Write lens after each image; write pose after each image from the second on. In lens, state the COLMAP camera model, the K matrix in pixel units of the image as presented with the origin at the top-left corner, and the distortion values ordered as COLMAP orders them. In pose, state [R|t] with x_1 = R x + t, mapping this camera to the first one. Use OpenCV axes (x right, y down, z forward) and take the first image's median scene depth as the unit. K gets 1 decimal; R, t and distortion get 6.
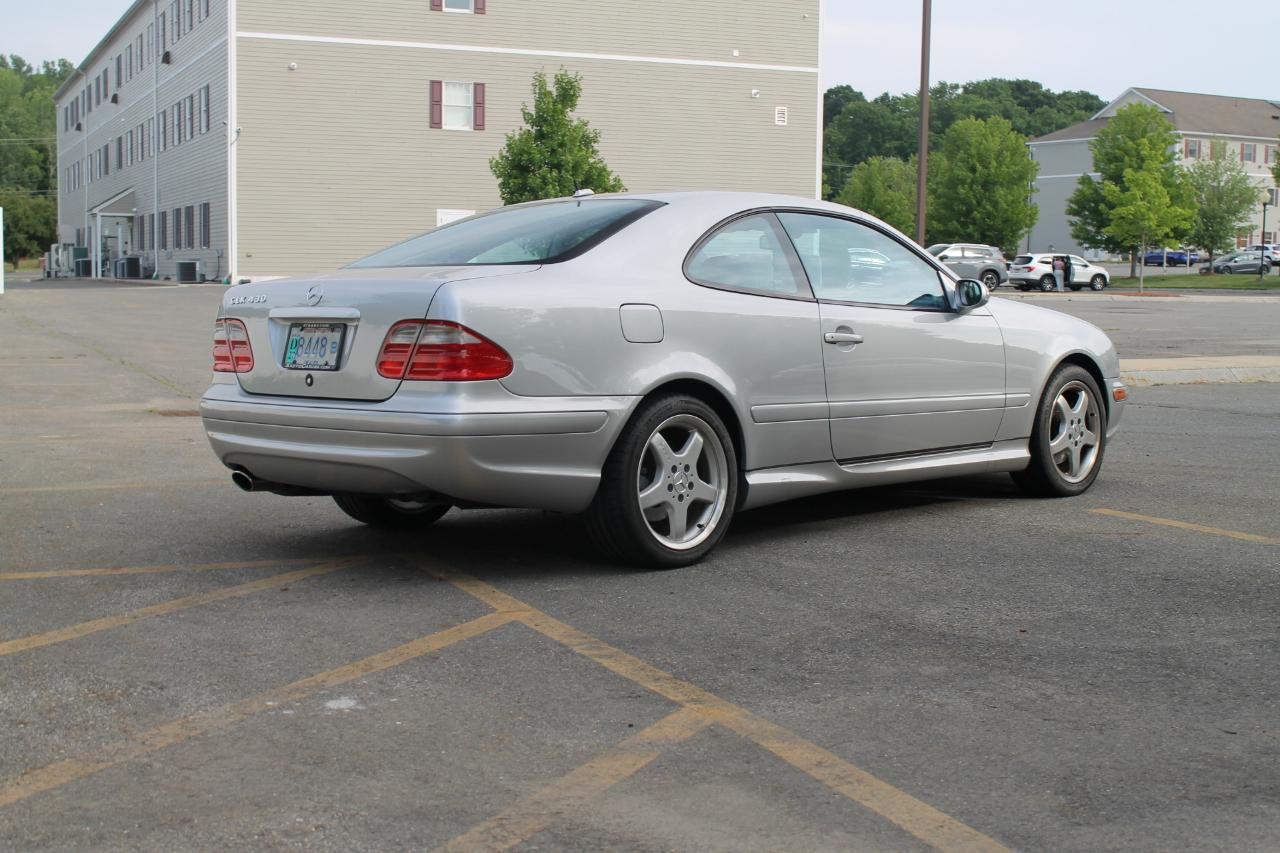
lens RADIAL K [[1777.9, 0, 640.0], [0, 1777.9, 426.5], [0, 0, 1]] dist [-0.045759, 0.079438]
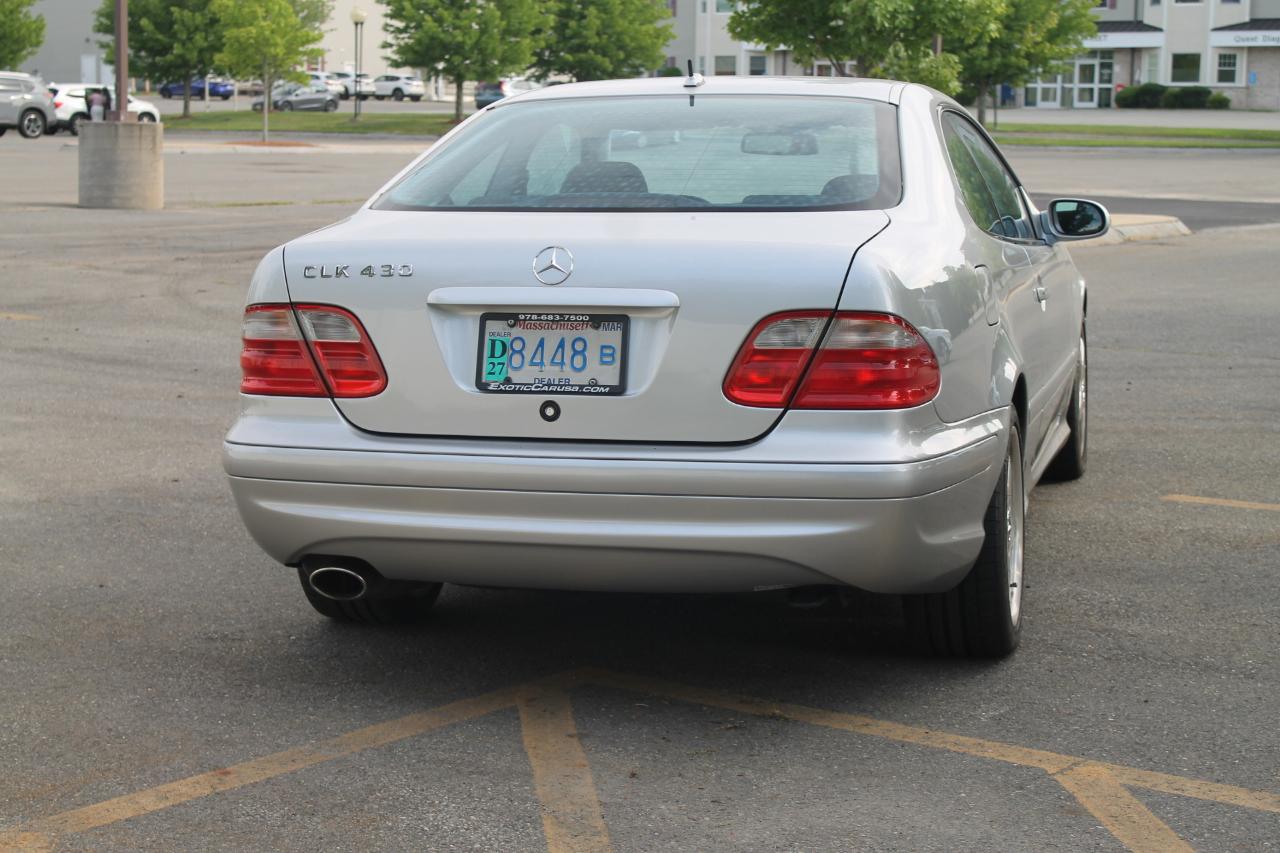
lens RADIAL K [[2341.0, 0, 637.1], [0, 2341.0, 394.8], [0, 0, 1]] dist [-0.000495, 0.137936]
pose [[0.870716, -0.055529, 0.488641, -0.514927], [0.036640, 0.998168, 0.048142, -0.064590], [-0.490419, -0.024015, 0.871156, 0.290795]]
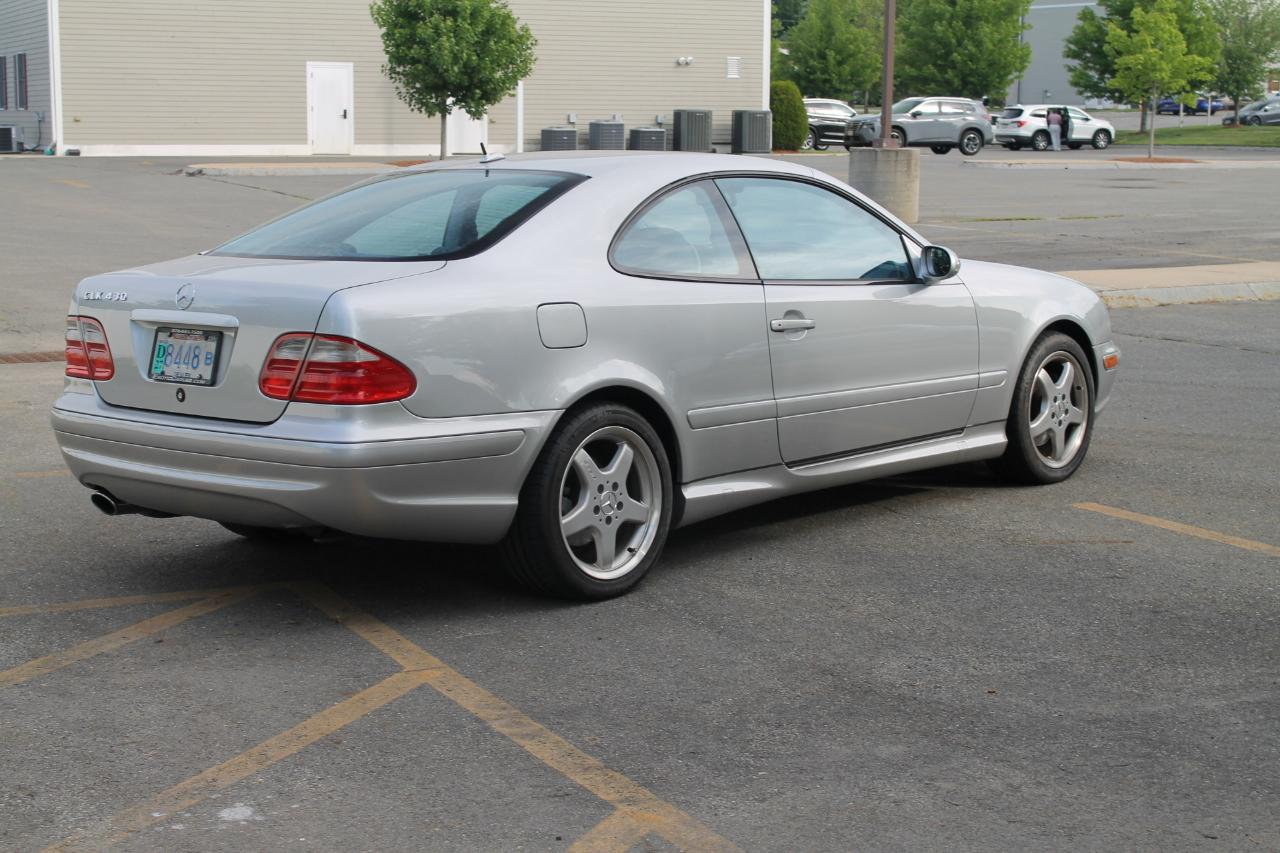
lens RADIAL K [[2137.7, 0, 640.0], [0, 2137.7, 426.5], [0, 0, 1]] dist [-0.008241, 0.146444]
pose [[0.999158, -0.012029, 0.039225, -0.002435], [0.009737, 0.998263, 0.058107, -0.065918], [-0.039855, -0.057676, 0.997539, -0.052705]]
